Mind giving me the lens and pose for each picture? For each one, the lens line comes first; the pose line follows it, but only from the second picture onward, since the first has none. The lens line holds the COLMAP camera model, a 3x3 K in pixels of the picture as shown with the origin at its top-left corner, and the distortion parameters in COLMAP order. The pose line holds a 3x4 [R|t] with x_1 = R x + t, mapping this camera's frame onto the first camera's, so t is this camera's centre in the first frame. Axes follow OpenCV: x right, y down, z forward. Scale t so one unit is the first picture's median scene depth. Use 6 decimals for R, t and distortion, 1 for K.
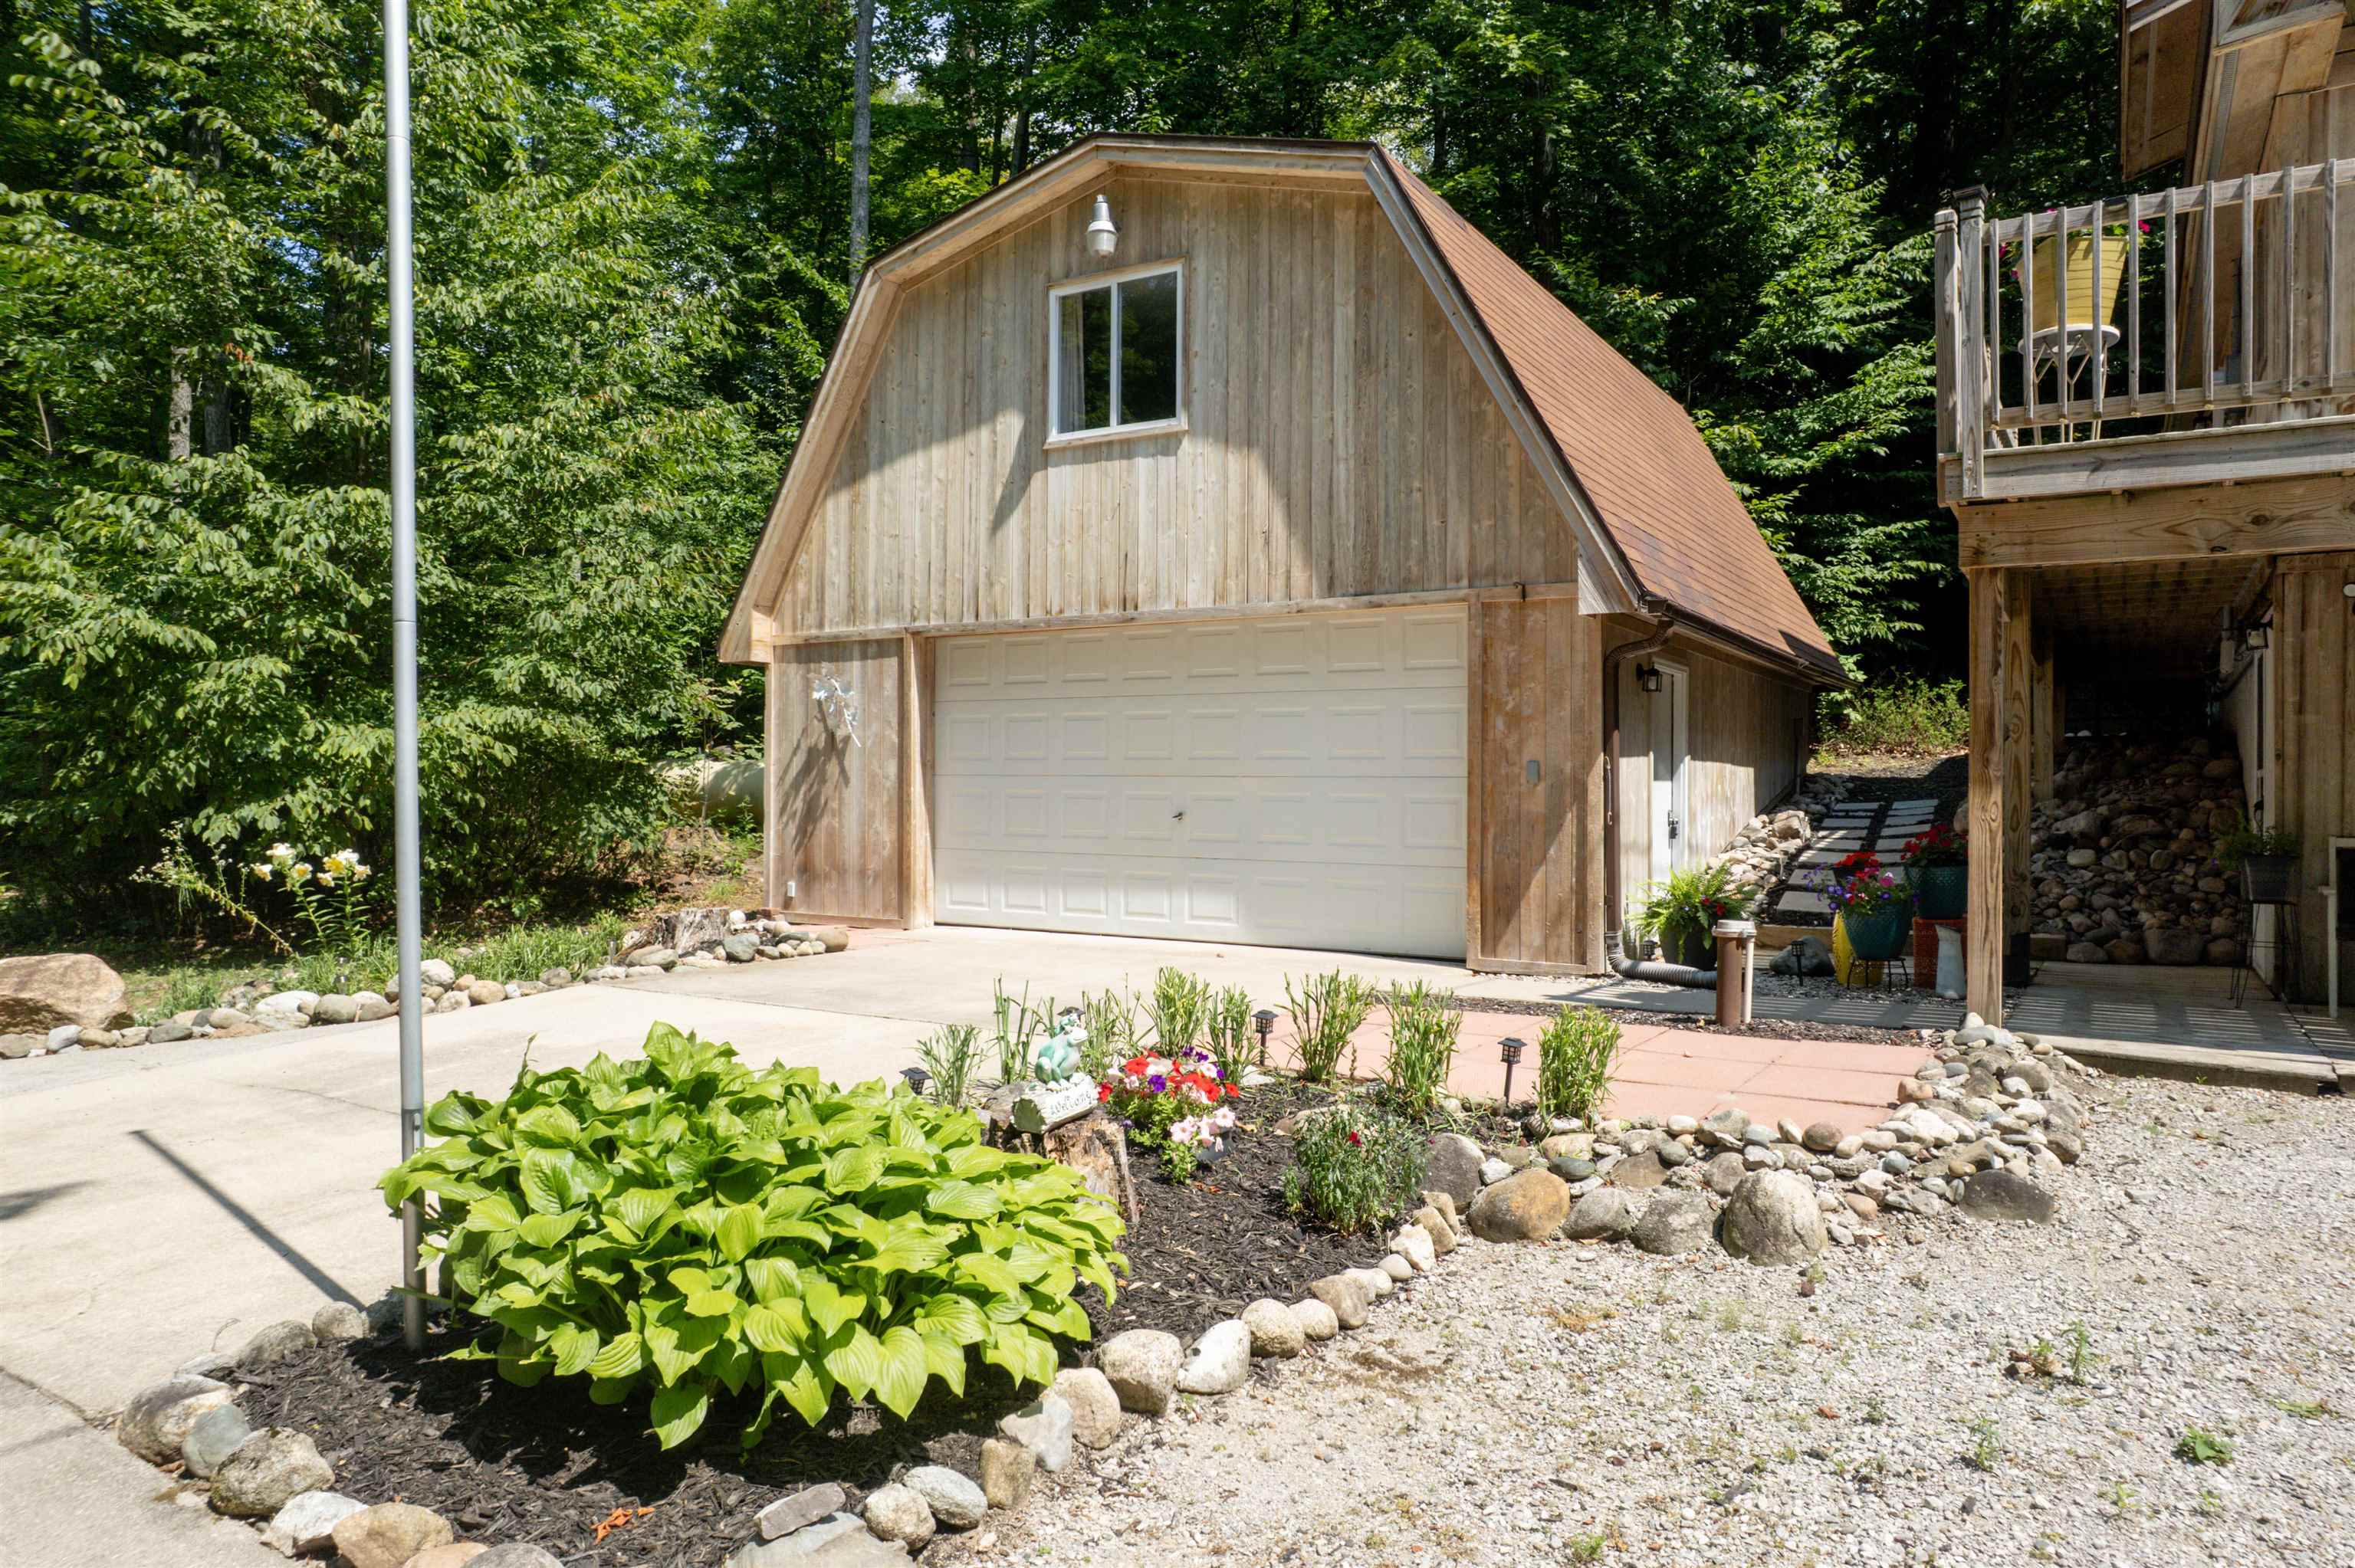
lens RADIAL K [[1507.2, 0, 1177.5], [0, 1507.2, 784.0], [0, 0, 1]] dist [-0.083526, 0.072572]
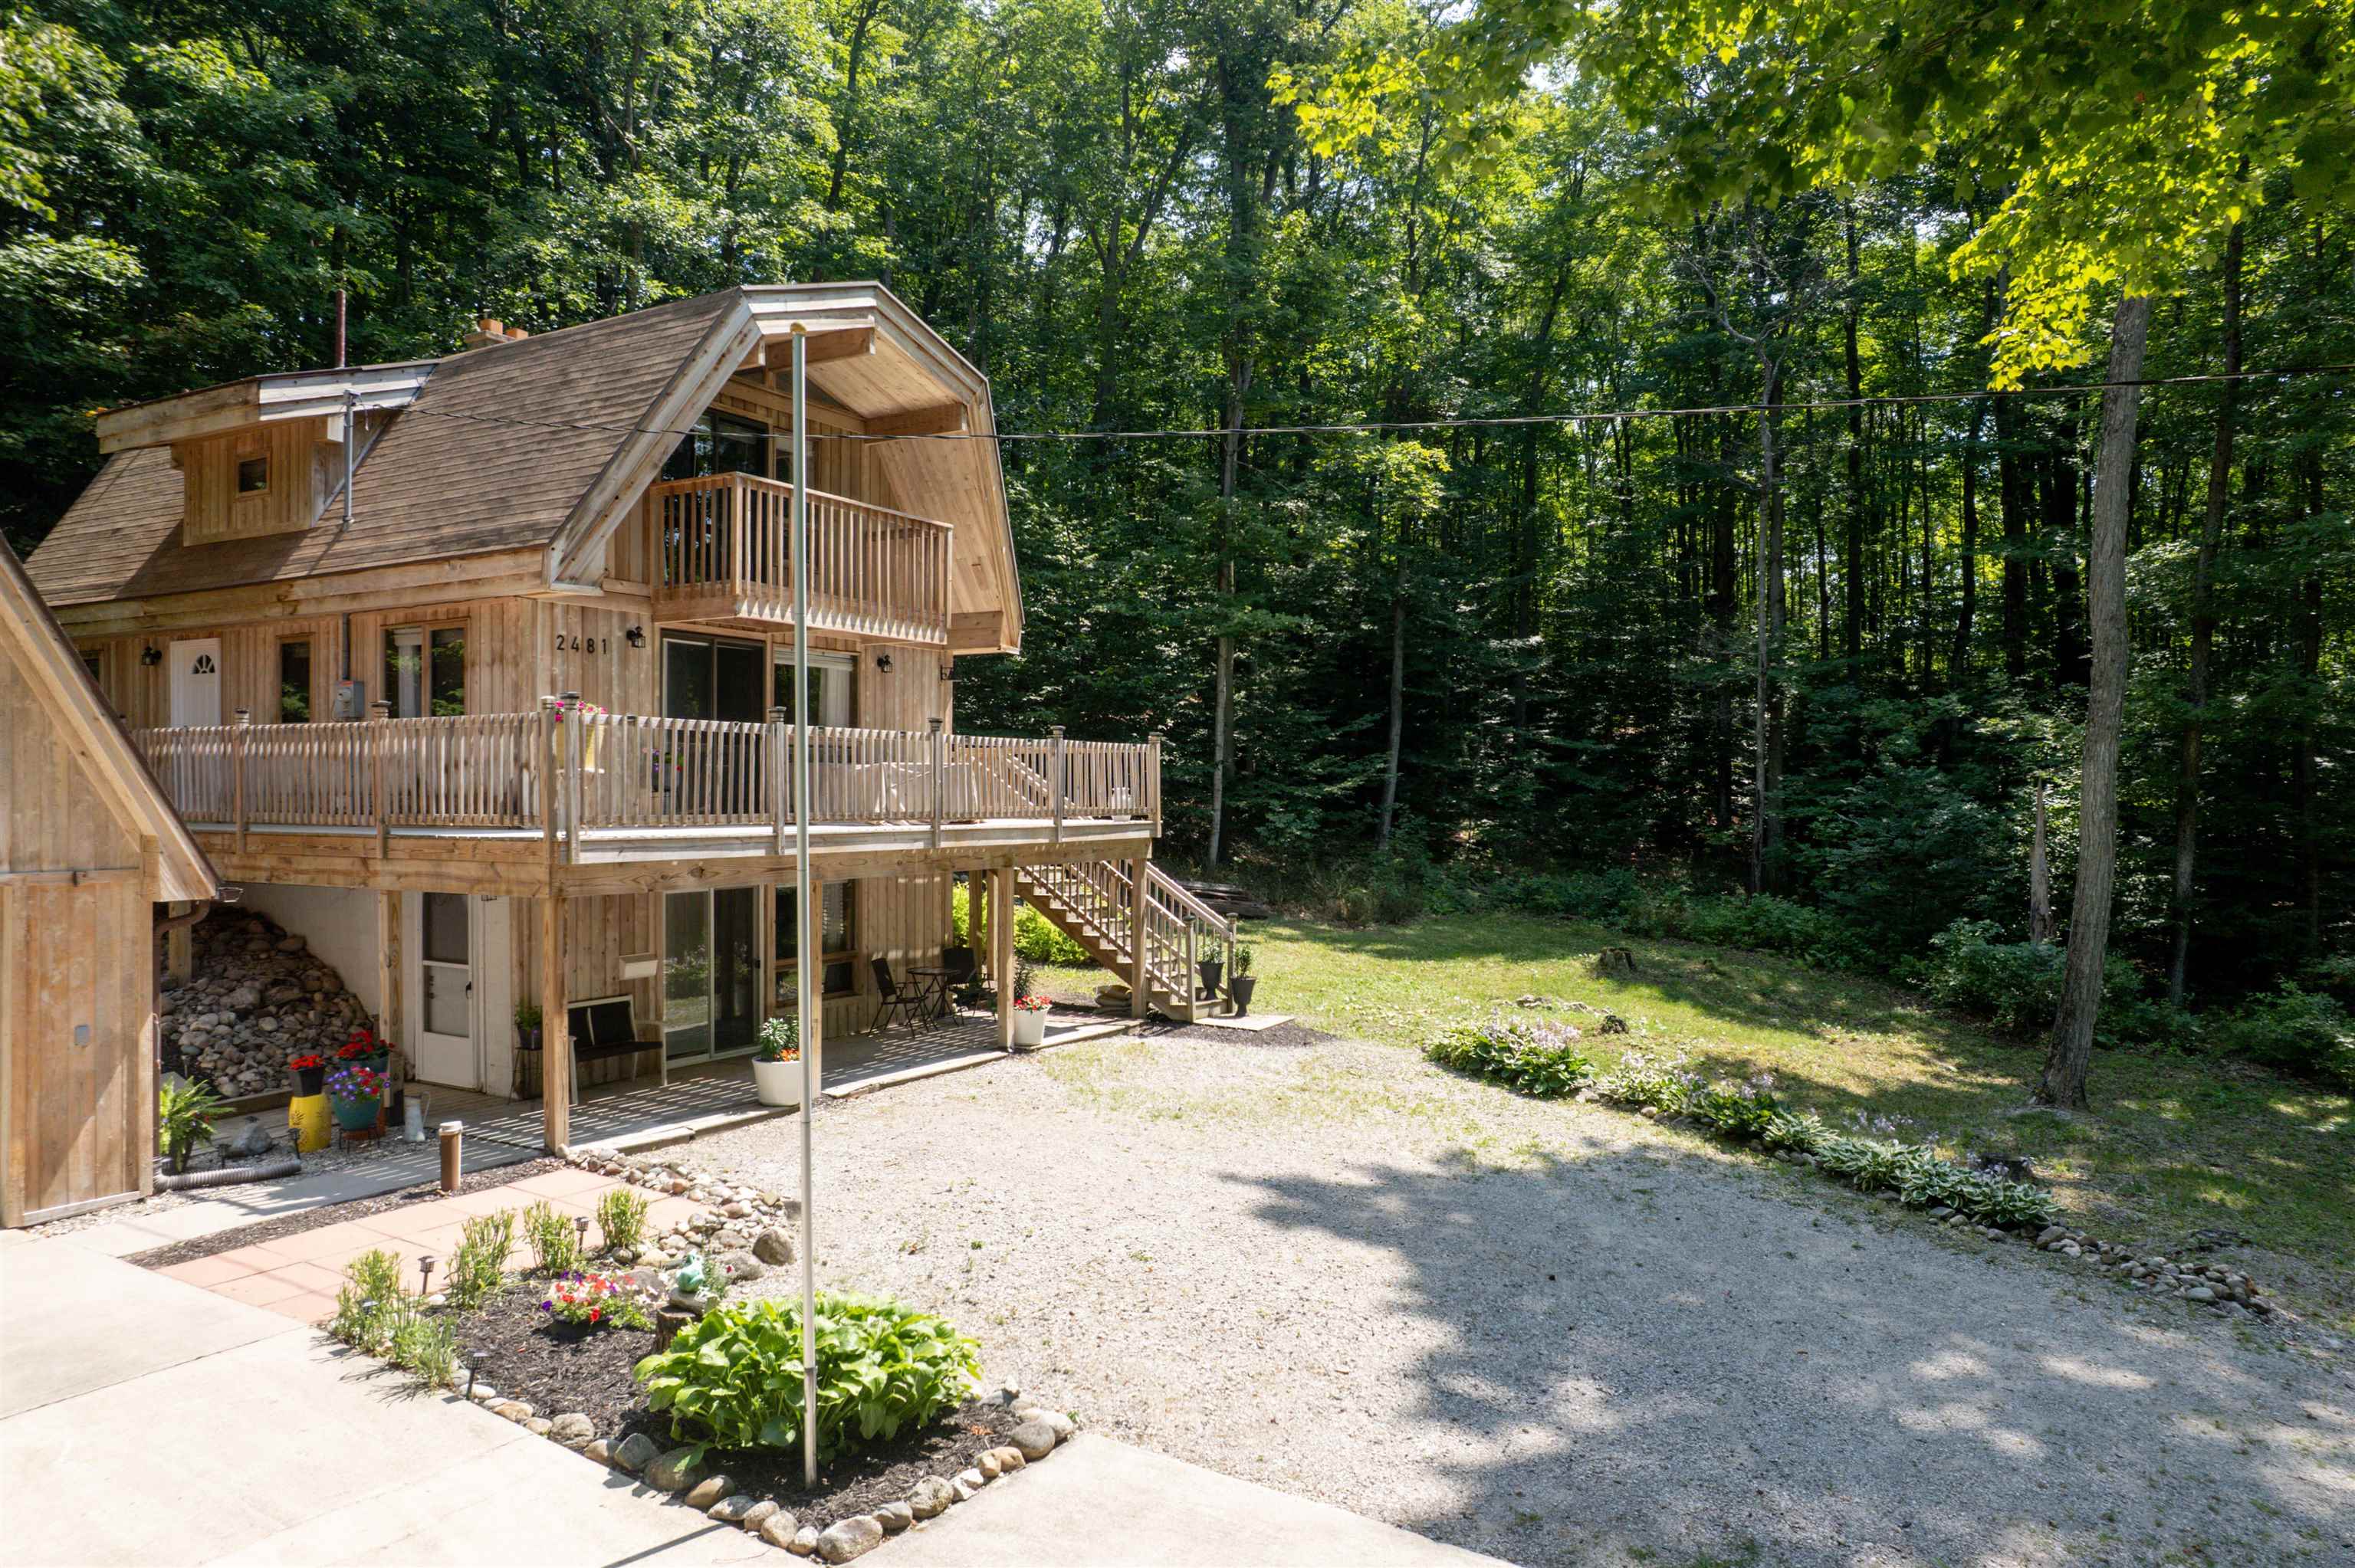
lens RADIAL K [[1495.1, 0, 1177.5], [0, 1495.1, 784.0], [0, 0, 1]] dist [-0.051769, 0.047352]
pose [[-0.018335, -0.000009, 0.999832, -1.861516], [-0.010626, 0.999944, -0.000186, -0.429339], [-0.999775, -0.010627, -0.018334, 0.400940]]
